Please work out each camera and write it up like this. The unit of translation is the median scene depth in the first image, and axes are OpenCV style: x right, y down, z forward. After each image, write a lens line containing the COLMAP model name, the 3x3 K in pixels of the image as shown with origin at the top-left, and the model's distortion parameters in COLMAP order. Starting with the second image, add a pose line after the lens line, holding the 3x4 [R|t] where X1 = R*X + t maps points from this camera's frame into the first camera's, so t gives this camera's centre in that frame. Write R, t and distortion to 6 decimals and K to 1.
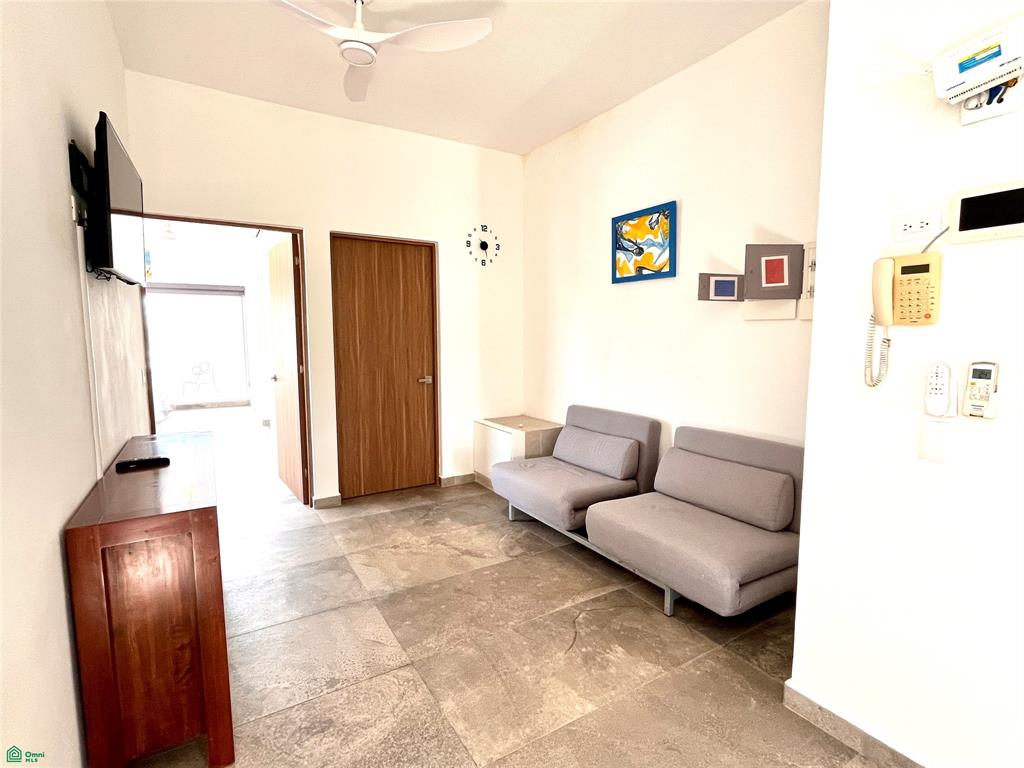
lens RADIAL K [[498.6, 0, 508.5], [0, 498.6, 379.9], [0, 0, 1]] dist [0.003488, -0.001307]
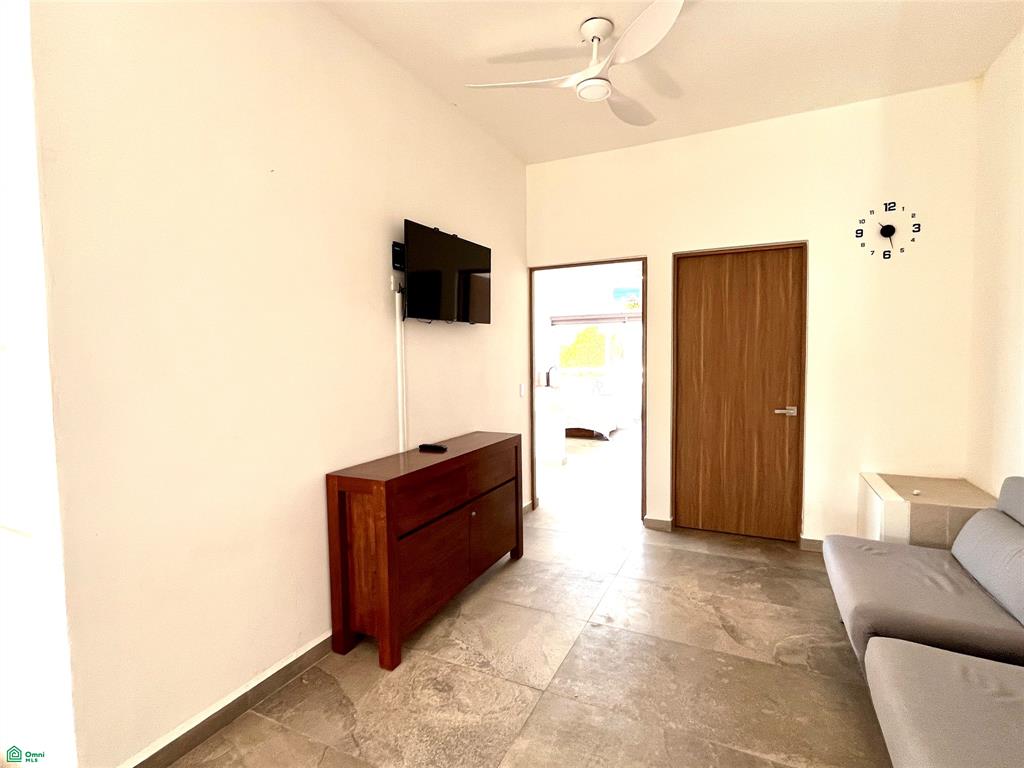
lens RADIAL K [[498.6, 0, 509.6], [0, 498.6, 381.2], [0, 0, 1]] dist [0.003488, -0.001307]
pose [[0.541054, 0.039359, -0.840066, 0.306314], [-0.066721, 0.997765, 0.003776, -0.024499], [0.838337, 0.054007, 0.542471, 0.196080]]
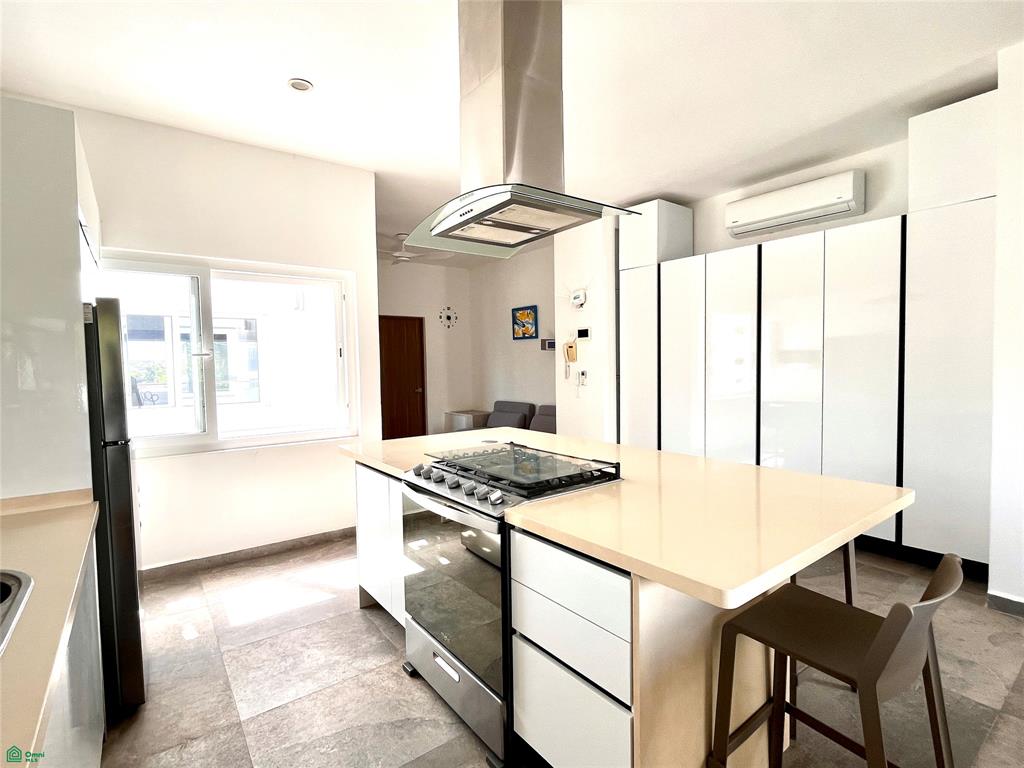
lens RADIAL K [[498.6, 0, 509.5], [0, 498.6, 384.9], [0, 0, 1]] dist [0.003488, -0.001307]
pose [[0.995500, -0.018042, 0.093026, -0.001383], [0.022628, 0.998568, -0.048482, 0.087467], [-0.092018, 0.050369, 0.994483, -0.986465]]
